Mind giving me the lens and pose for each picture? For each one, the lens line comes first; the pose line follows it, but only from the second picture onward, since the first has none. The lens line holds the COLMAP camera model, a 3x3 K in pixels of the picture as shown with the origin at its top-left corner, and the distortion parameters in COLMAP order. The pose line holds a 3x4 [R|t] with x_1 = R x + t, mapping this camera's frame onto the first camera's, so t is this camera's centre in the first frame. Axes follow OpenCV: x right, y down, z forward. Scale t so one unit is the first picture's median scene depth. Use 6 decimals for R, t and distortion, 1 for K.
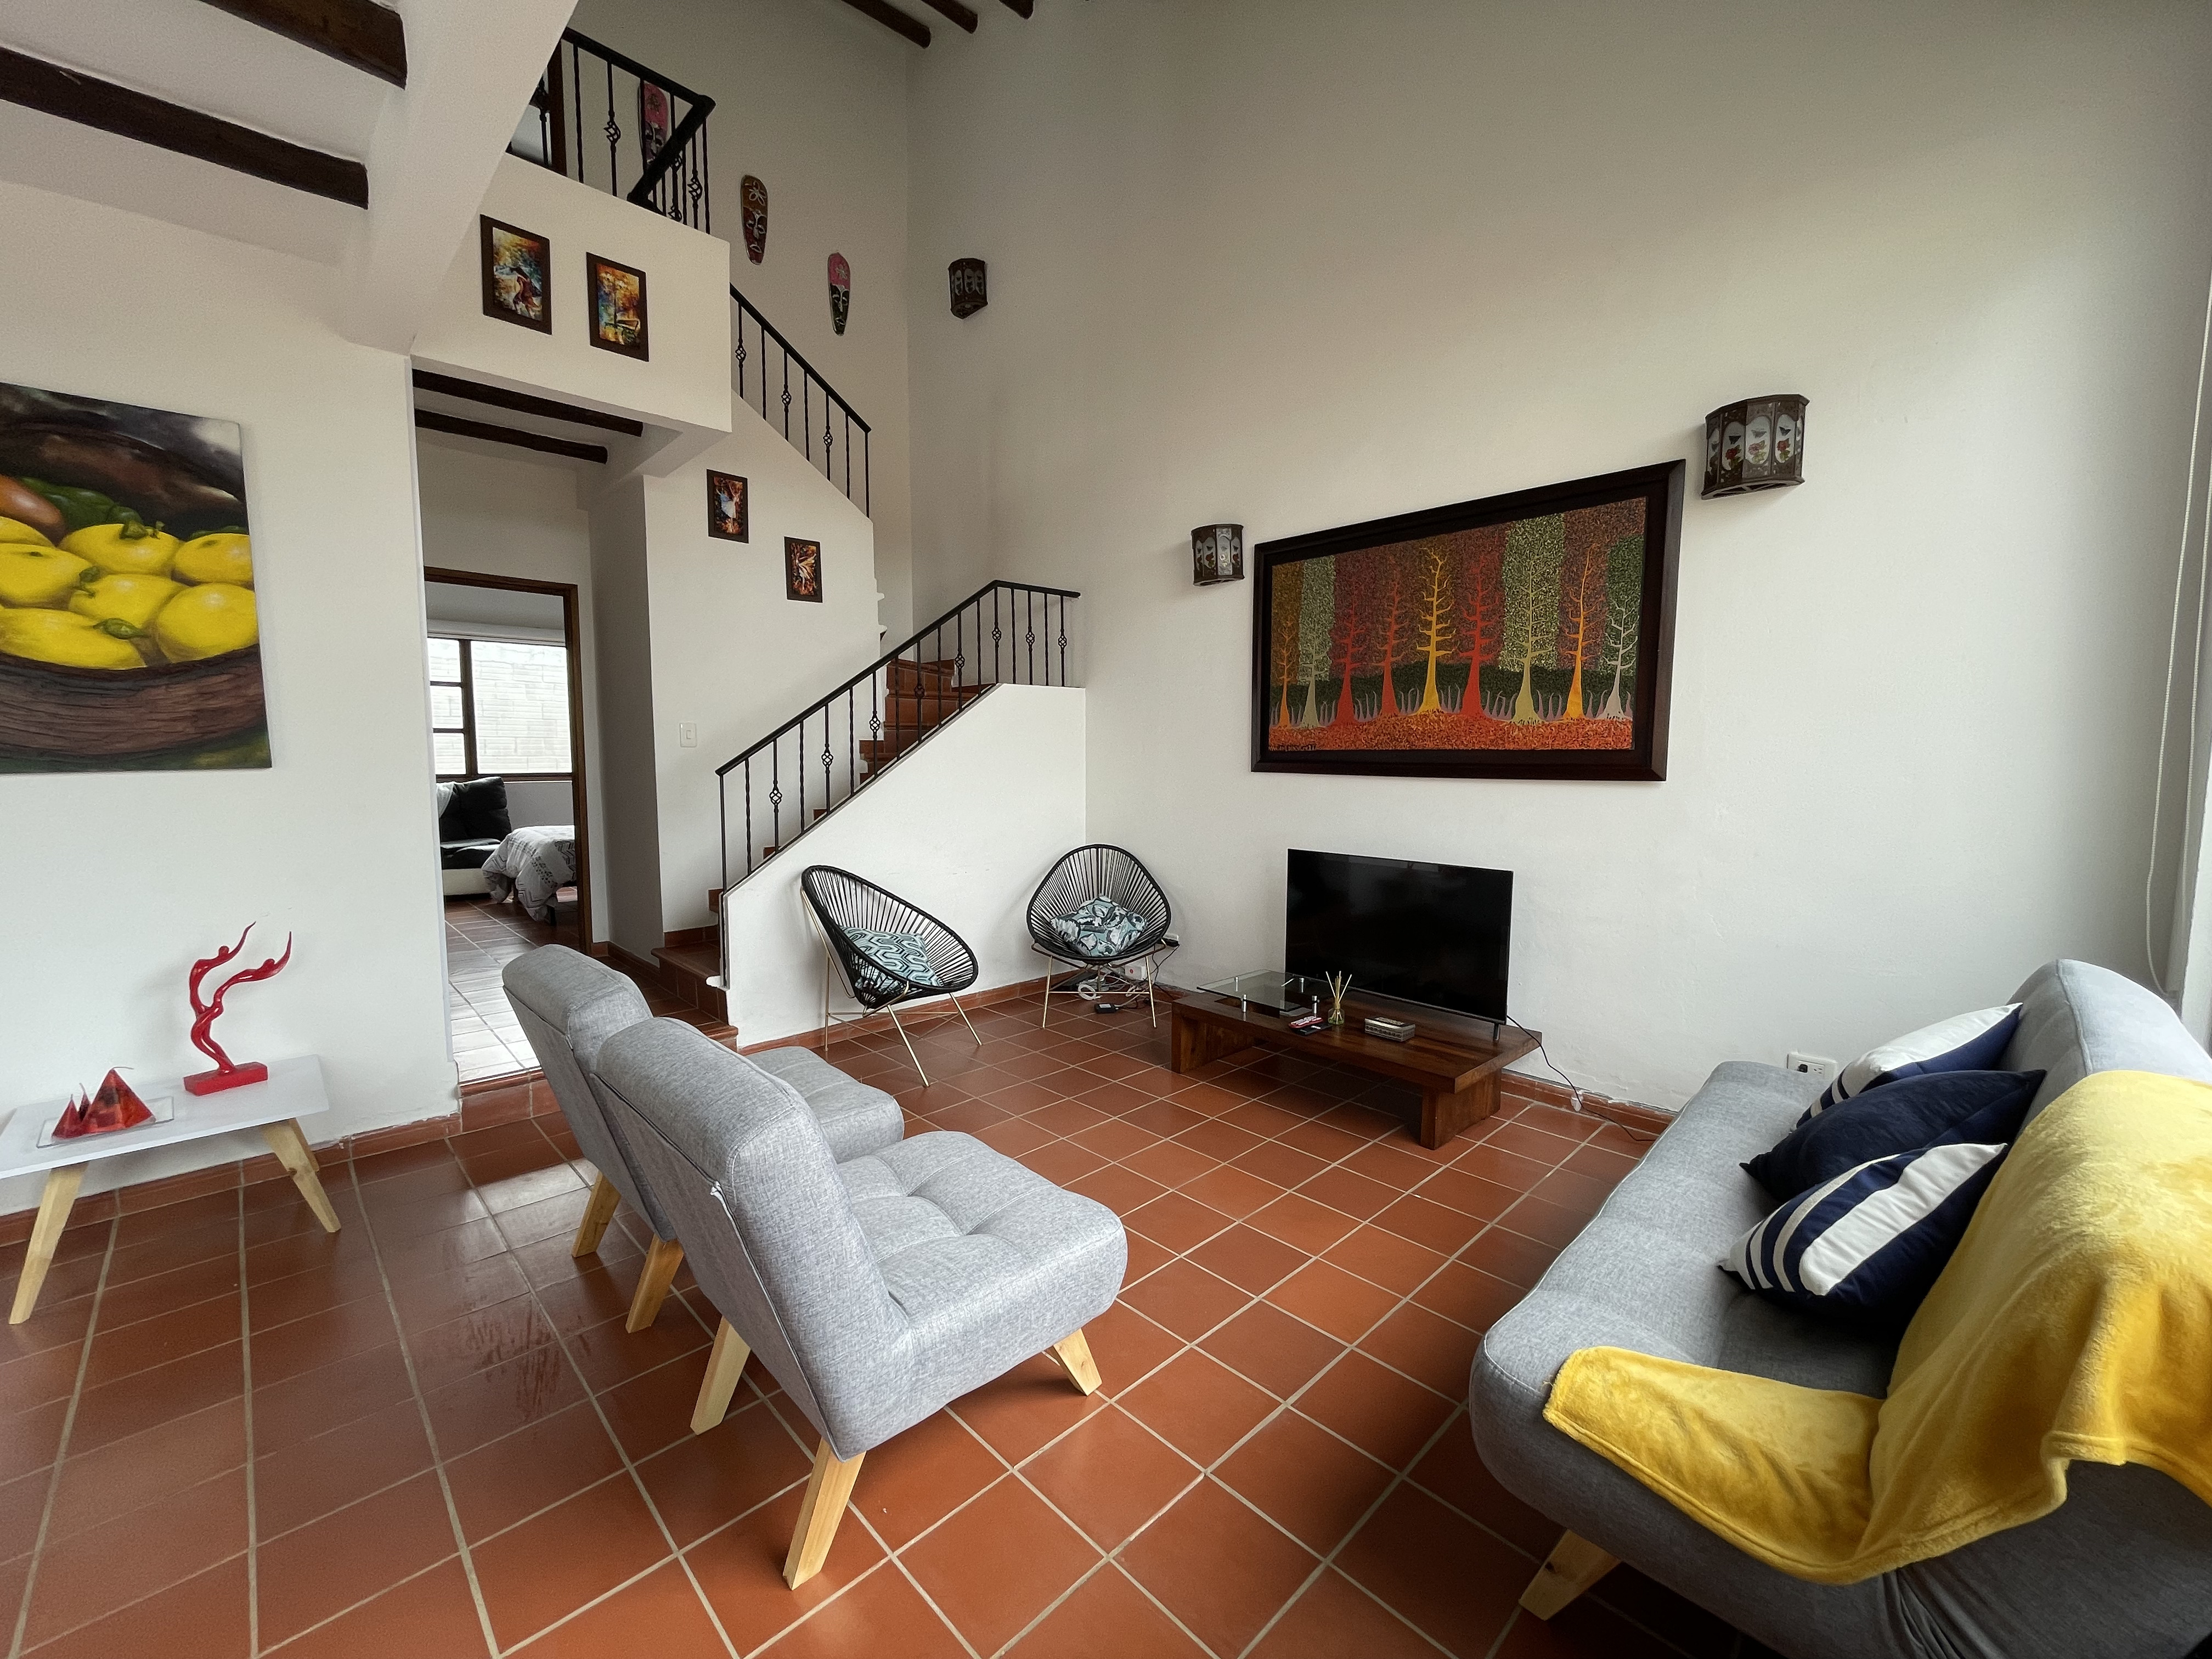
lens RADIAL K [[896.2, 0, 1106.0], [0, 896.2, 829.5], [0, 0, 1]] dist [-0.000350, -0.000764]
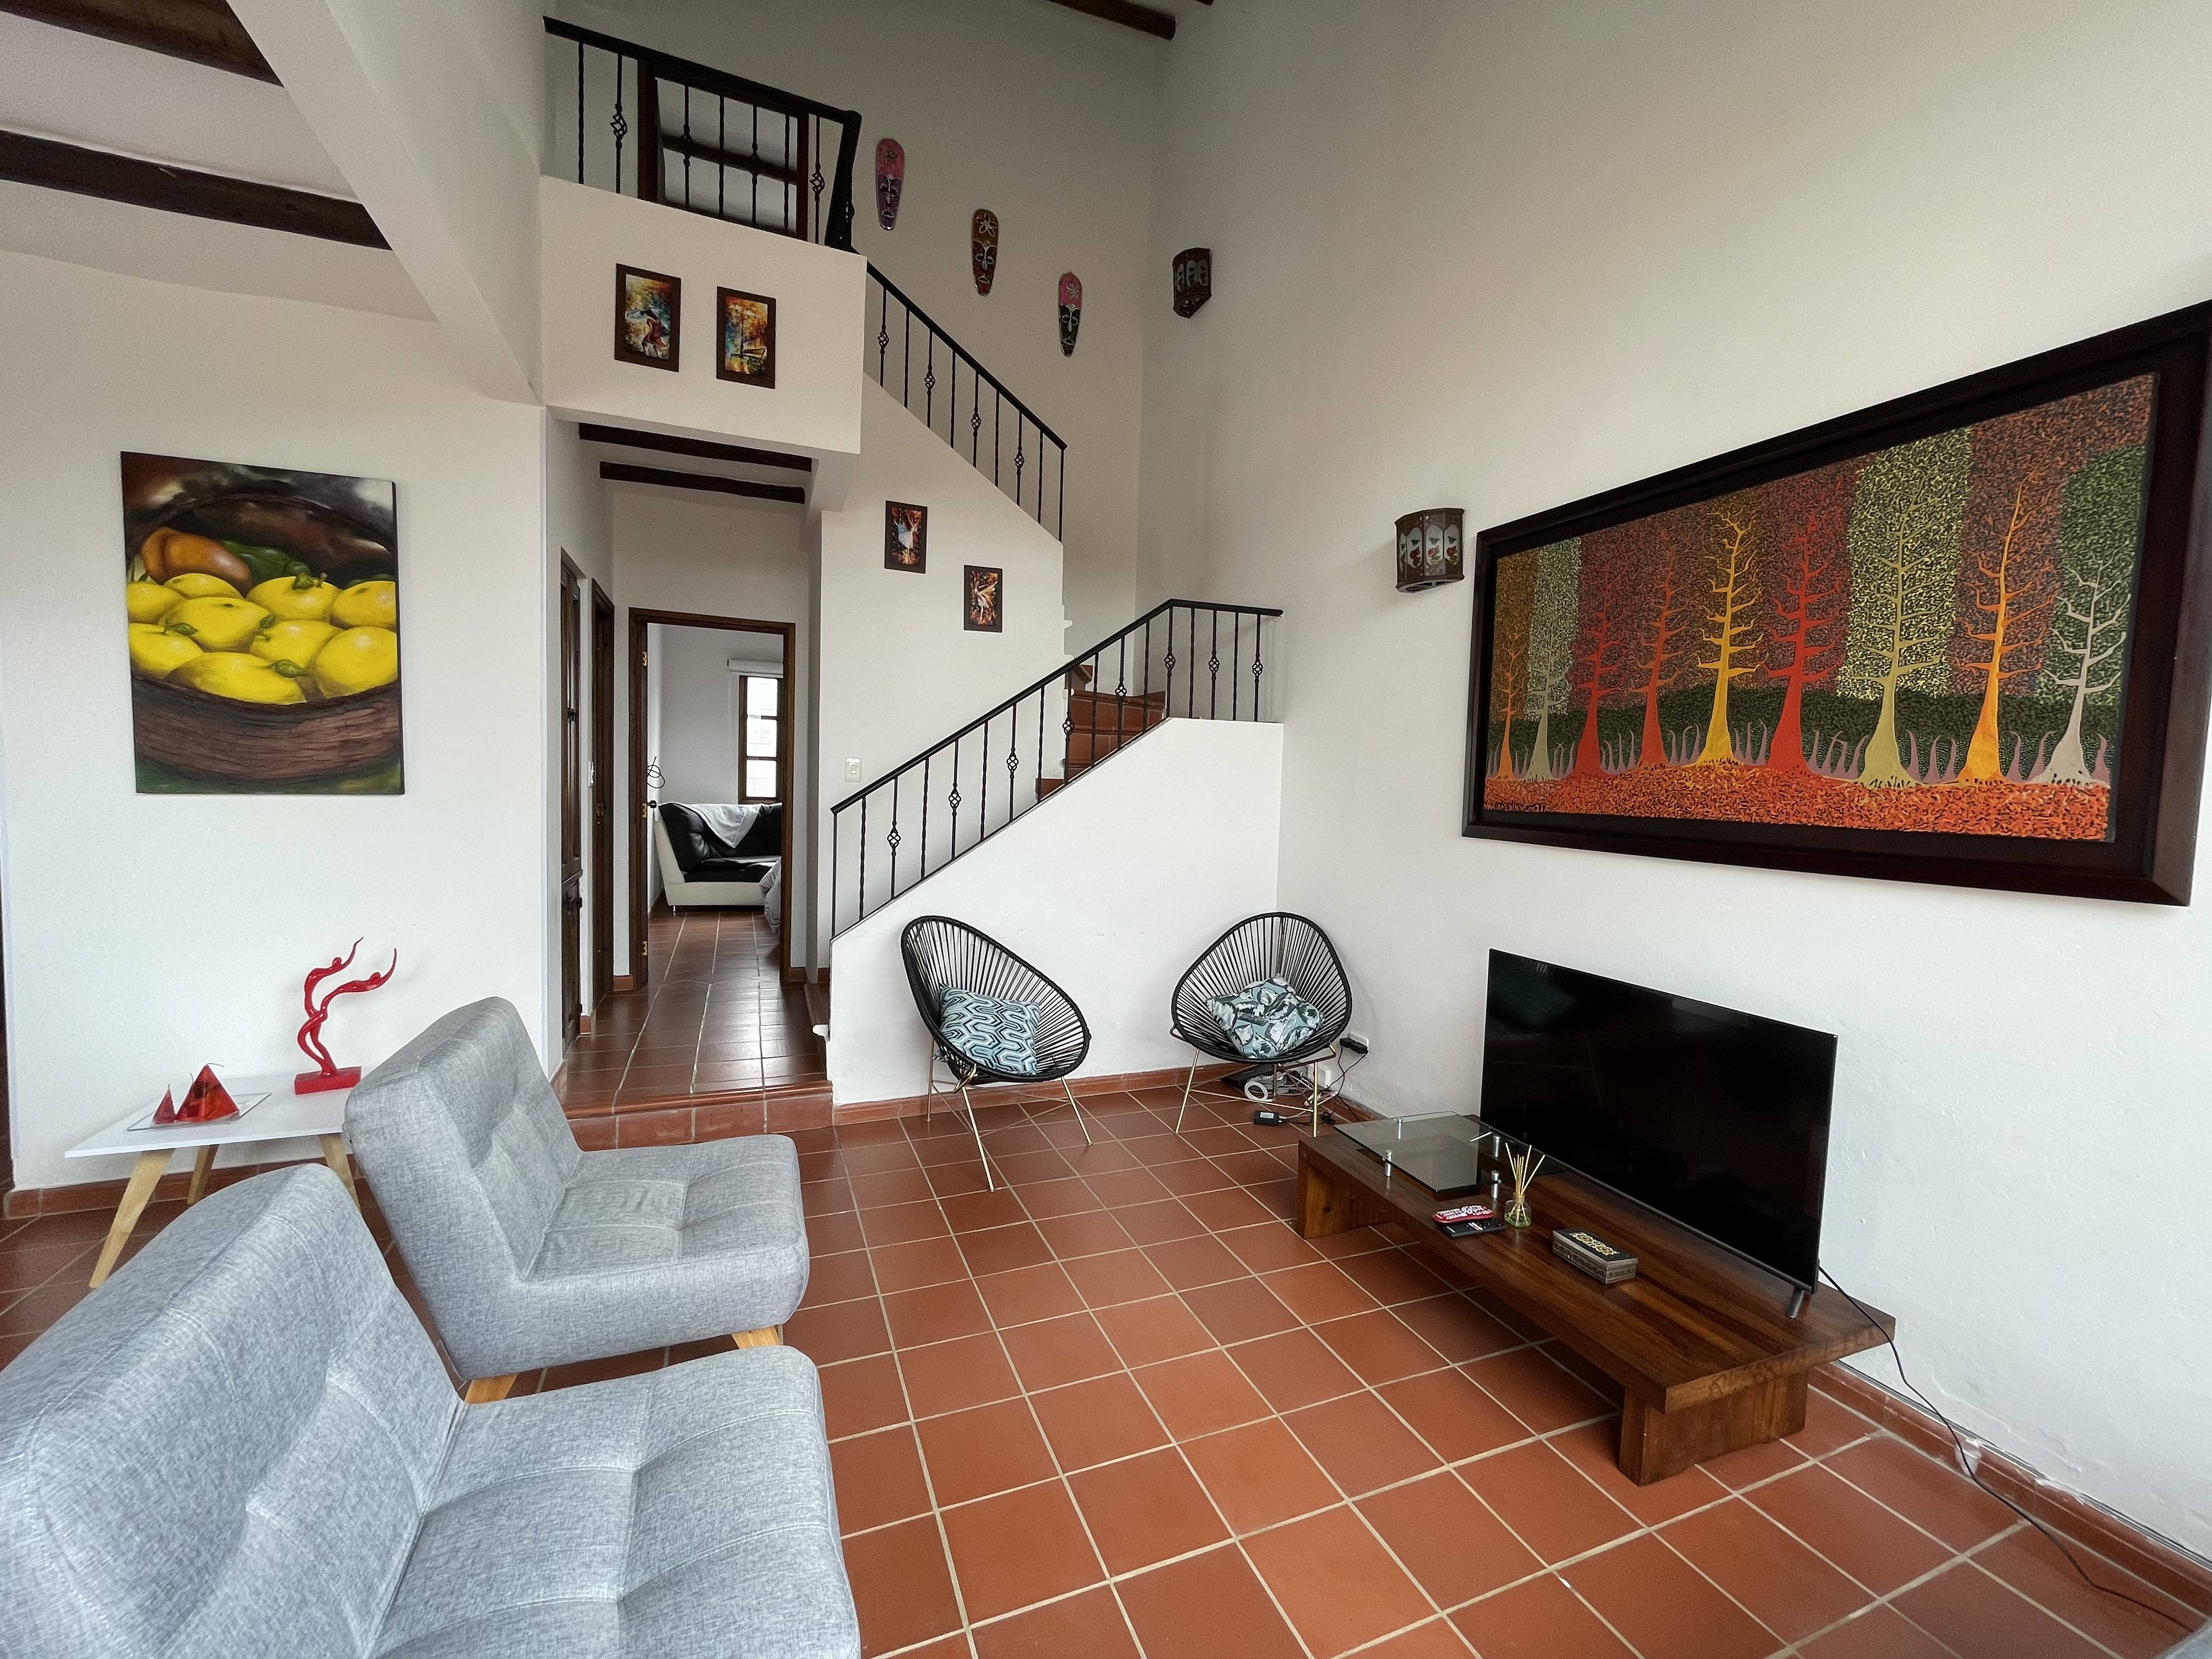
lens RADIAL K [[896.2, 0, 1106.0], [0, 896.2, 829.5], [0, 0, 1]] dist [-0.000350, -0.000764]
pose [[0.925682, 0.048079, -0.375236, 0.208665], [-0.062066, 0.997752, -0.025270, -0.041073], [0.373177, 0.046681, 0.926585, 0.249791]]
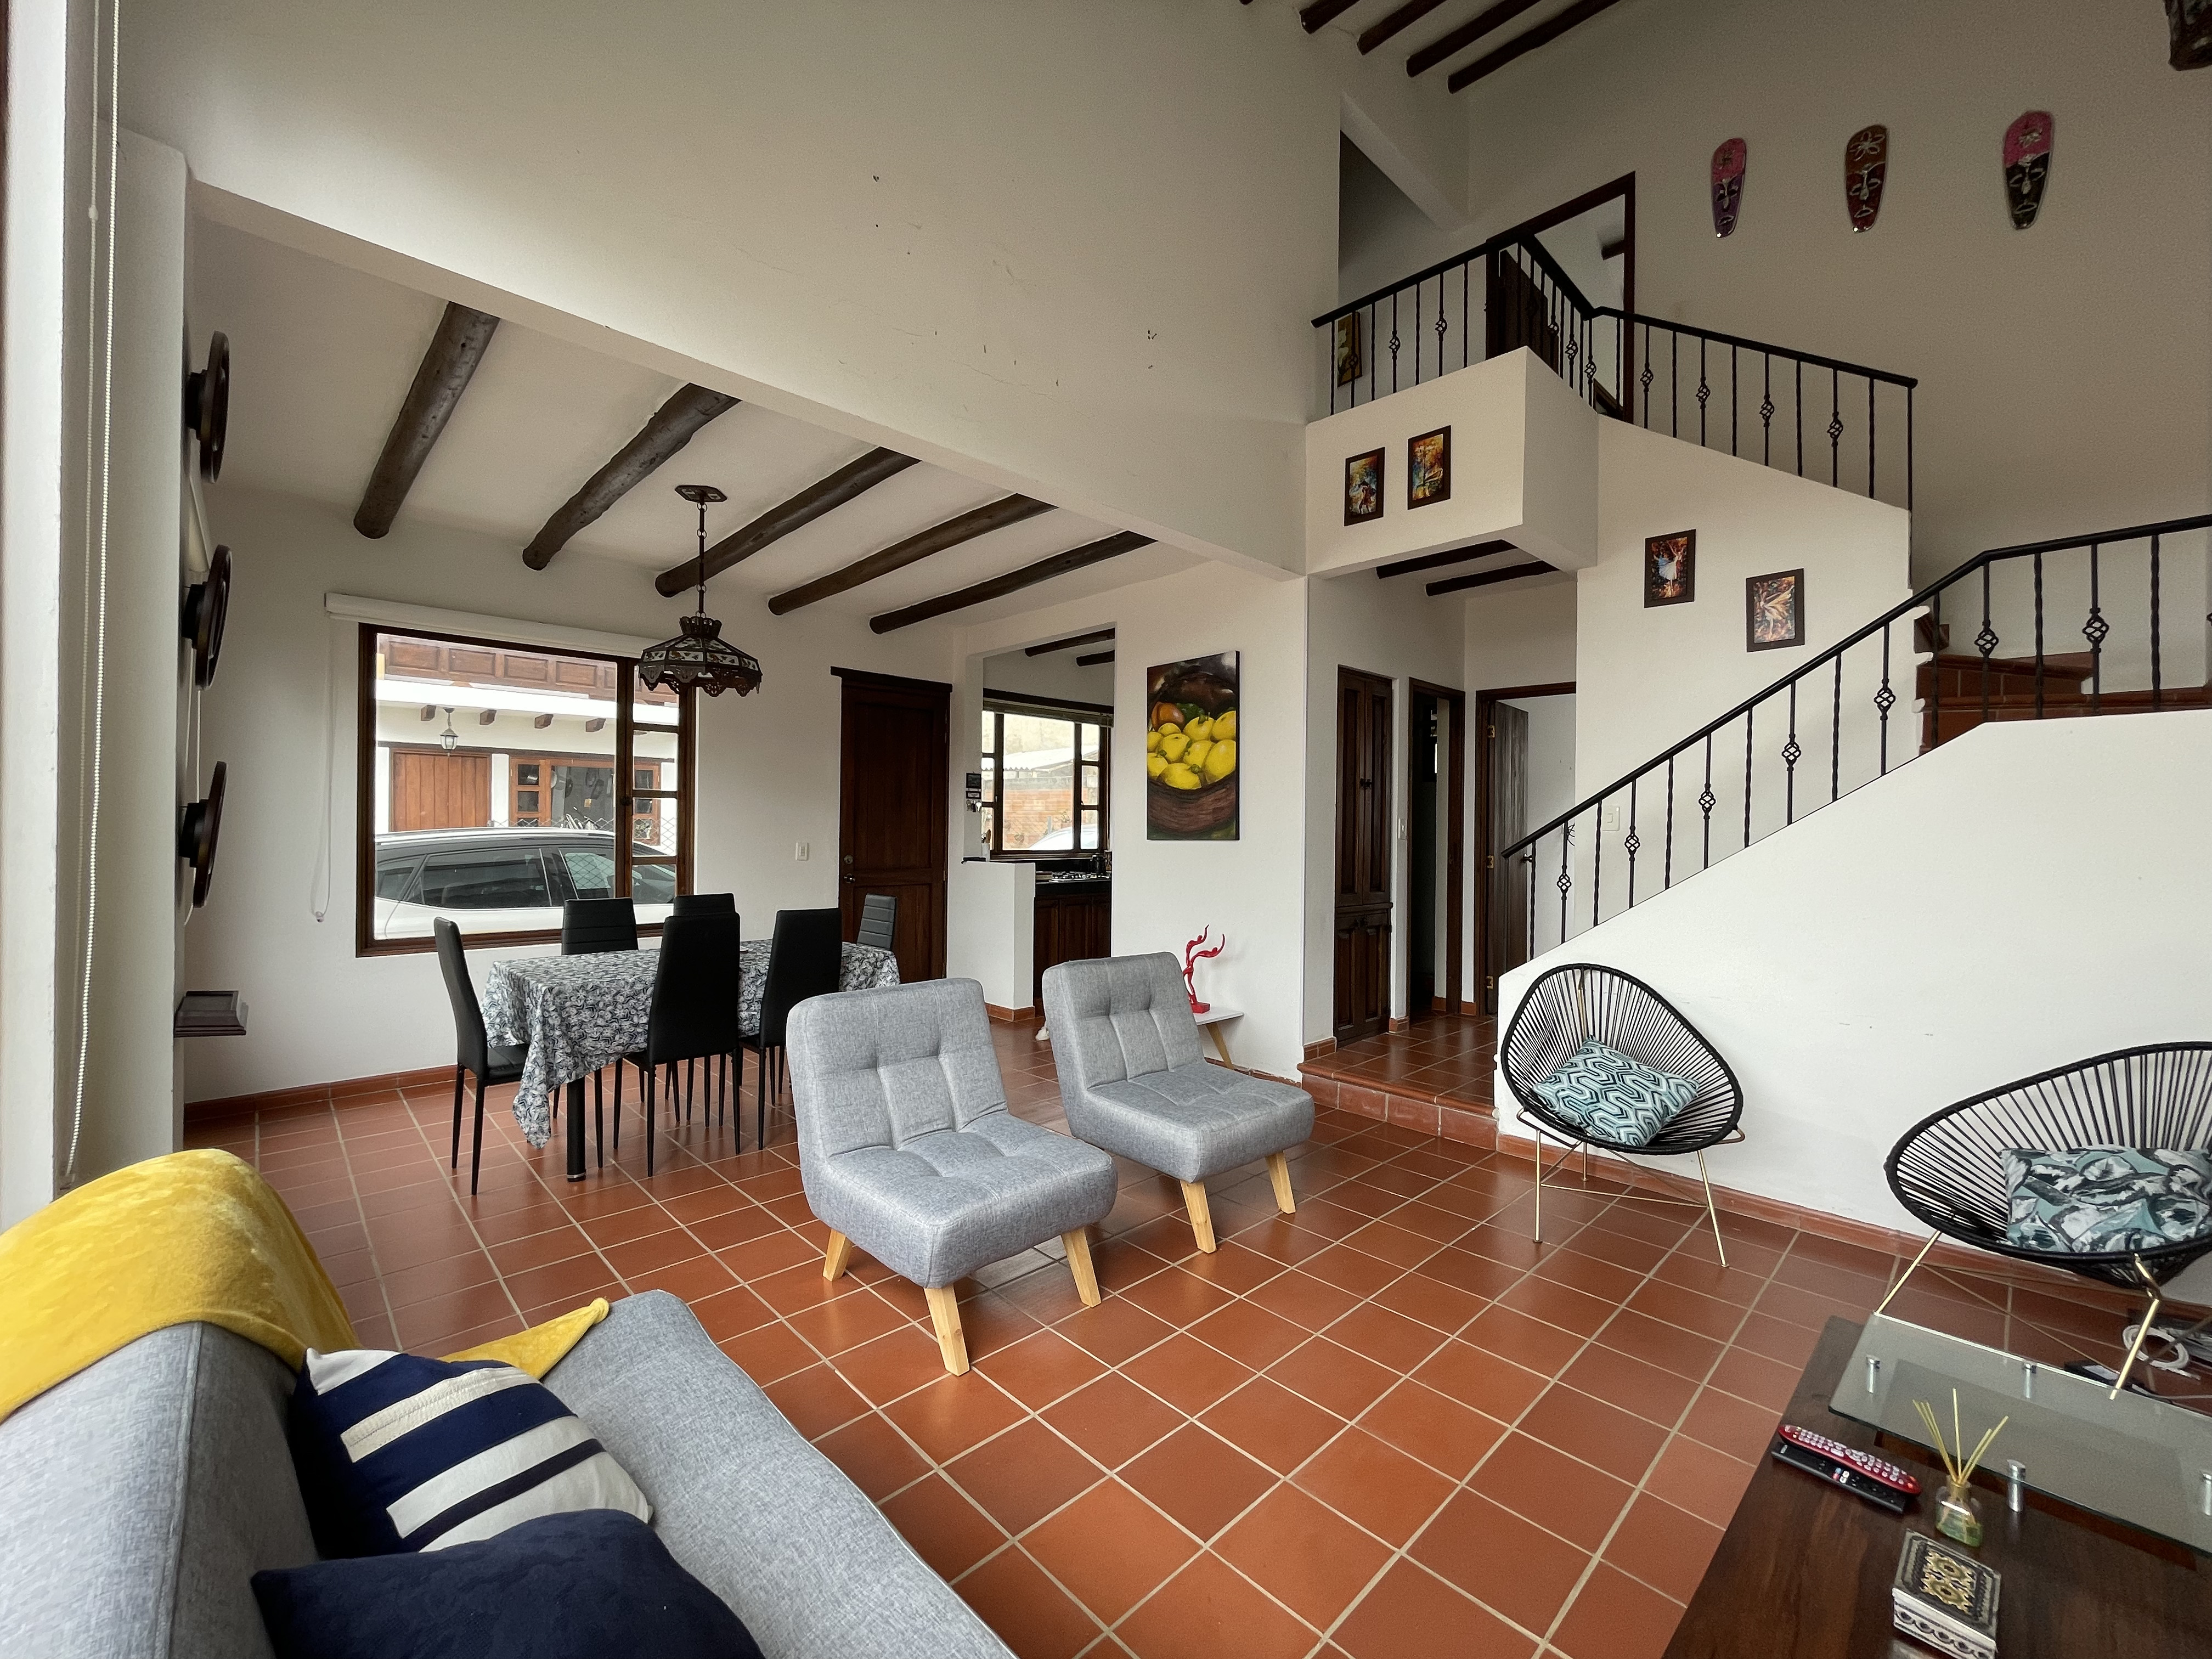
lens RADIAL K [[893.4, 0, 1105.4], [0, 893.4, 832.7], [0, 0, 1]] dist [-0.000478, -0.000306]
pose [[-0.011296, 0.002789, -0.999932, 0.643792], [-0.099086, 0.995071, 0.003895, -0.050844], [0.995015, 0.099124, -0.010964, 0.602072]]
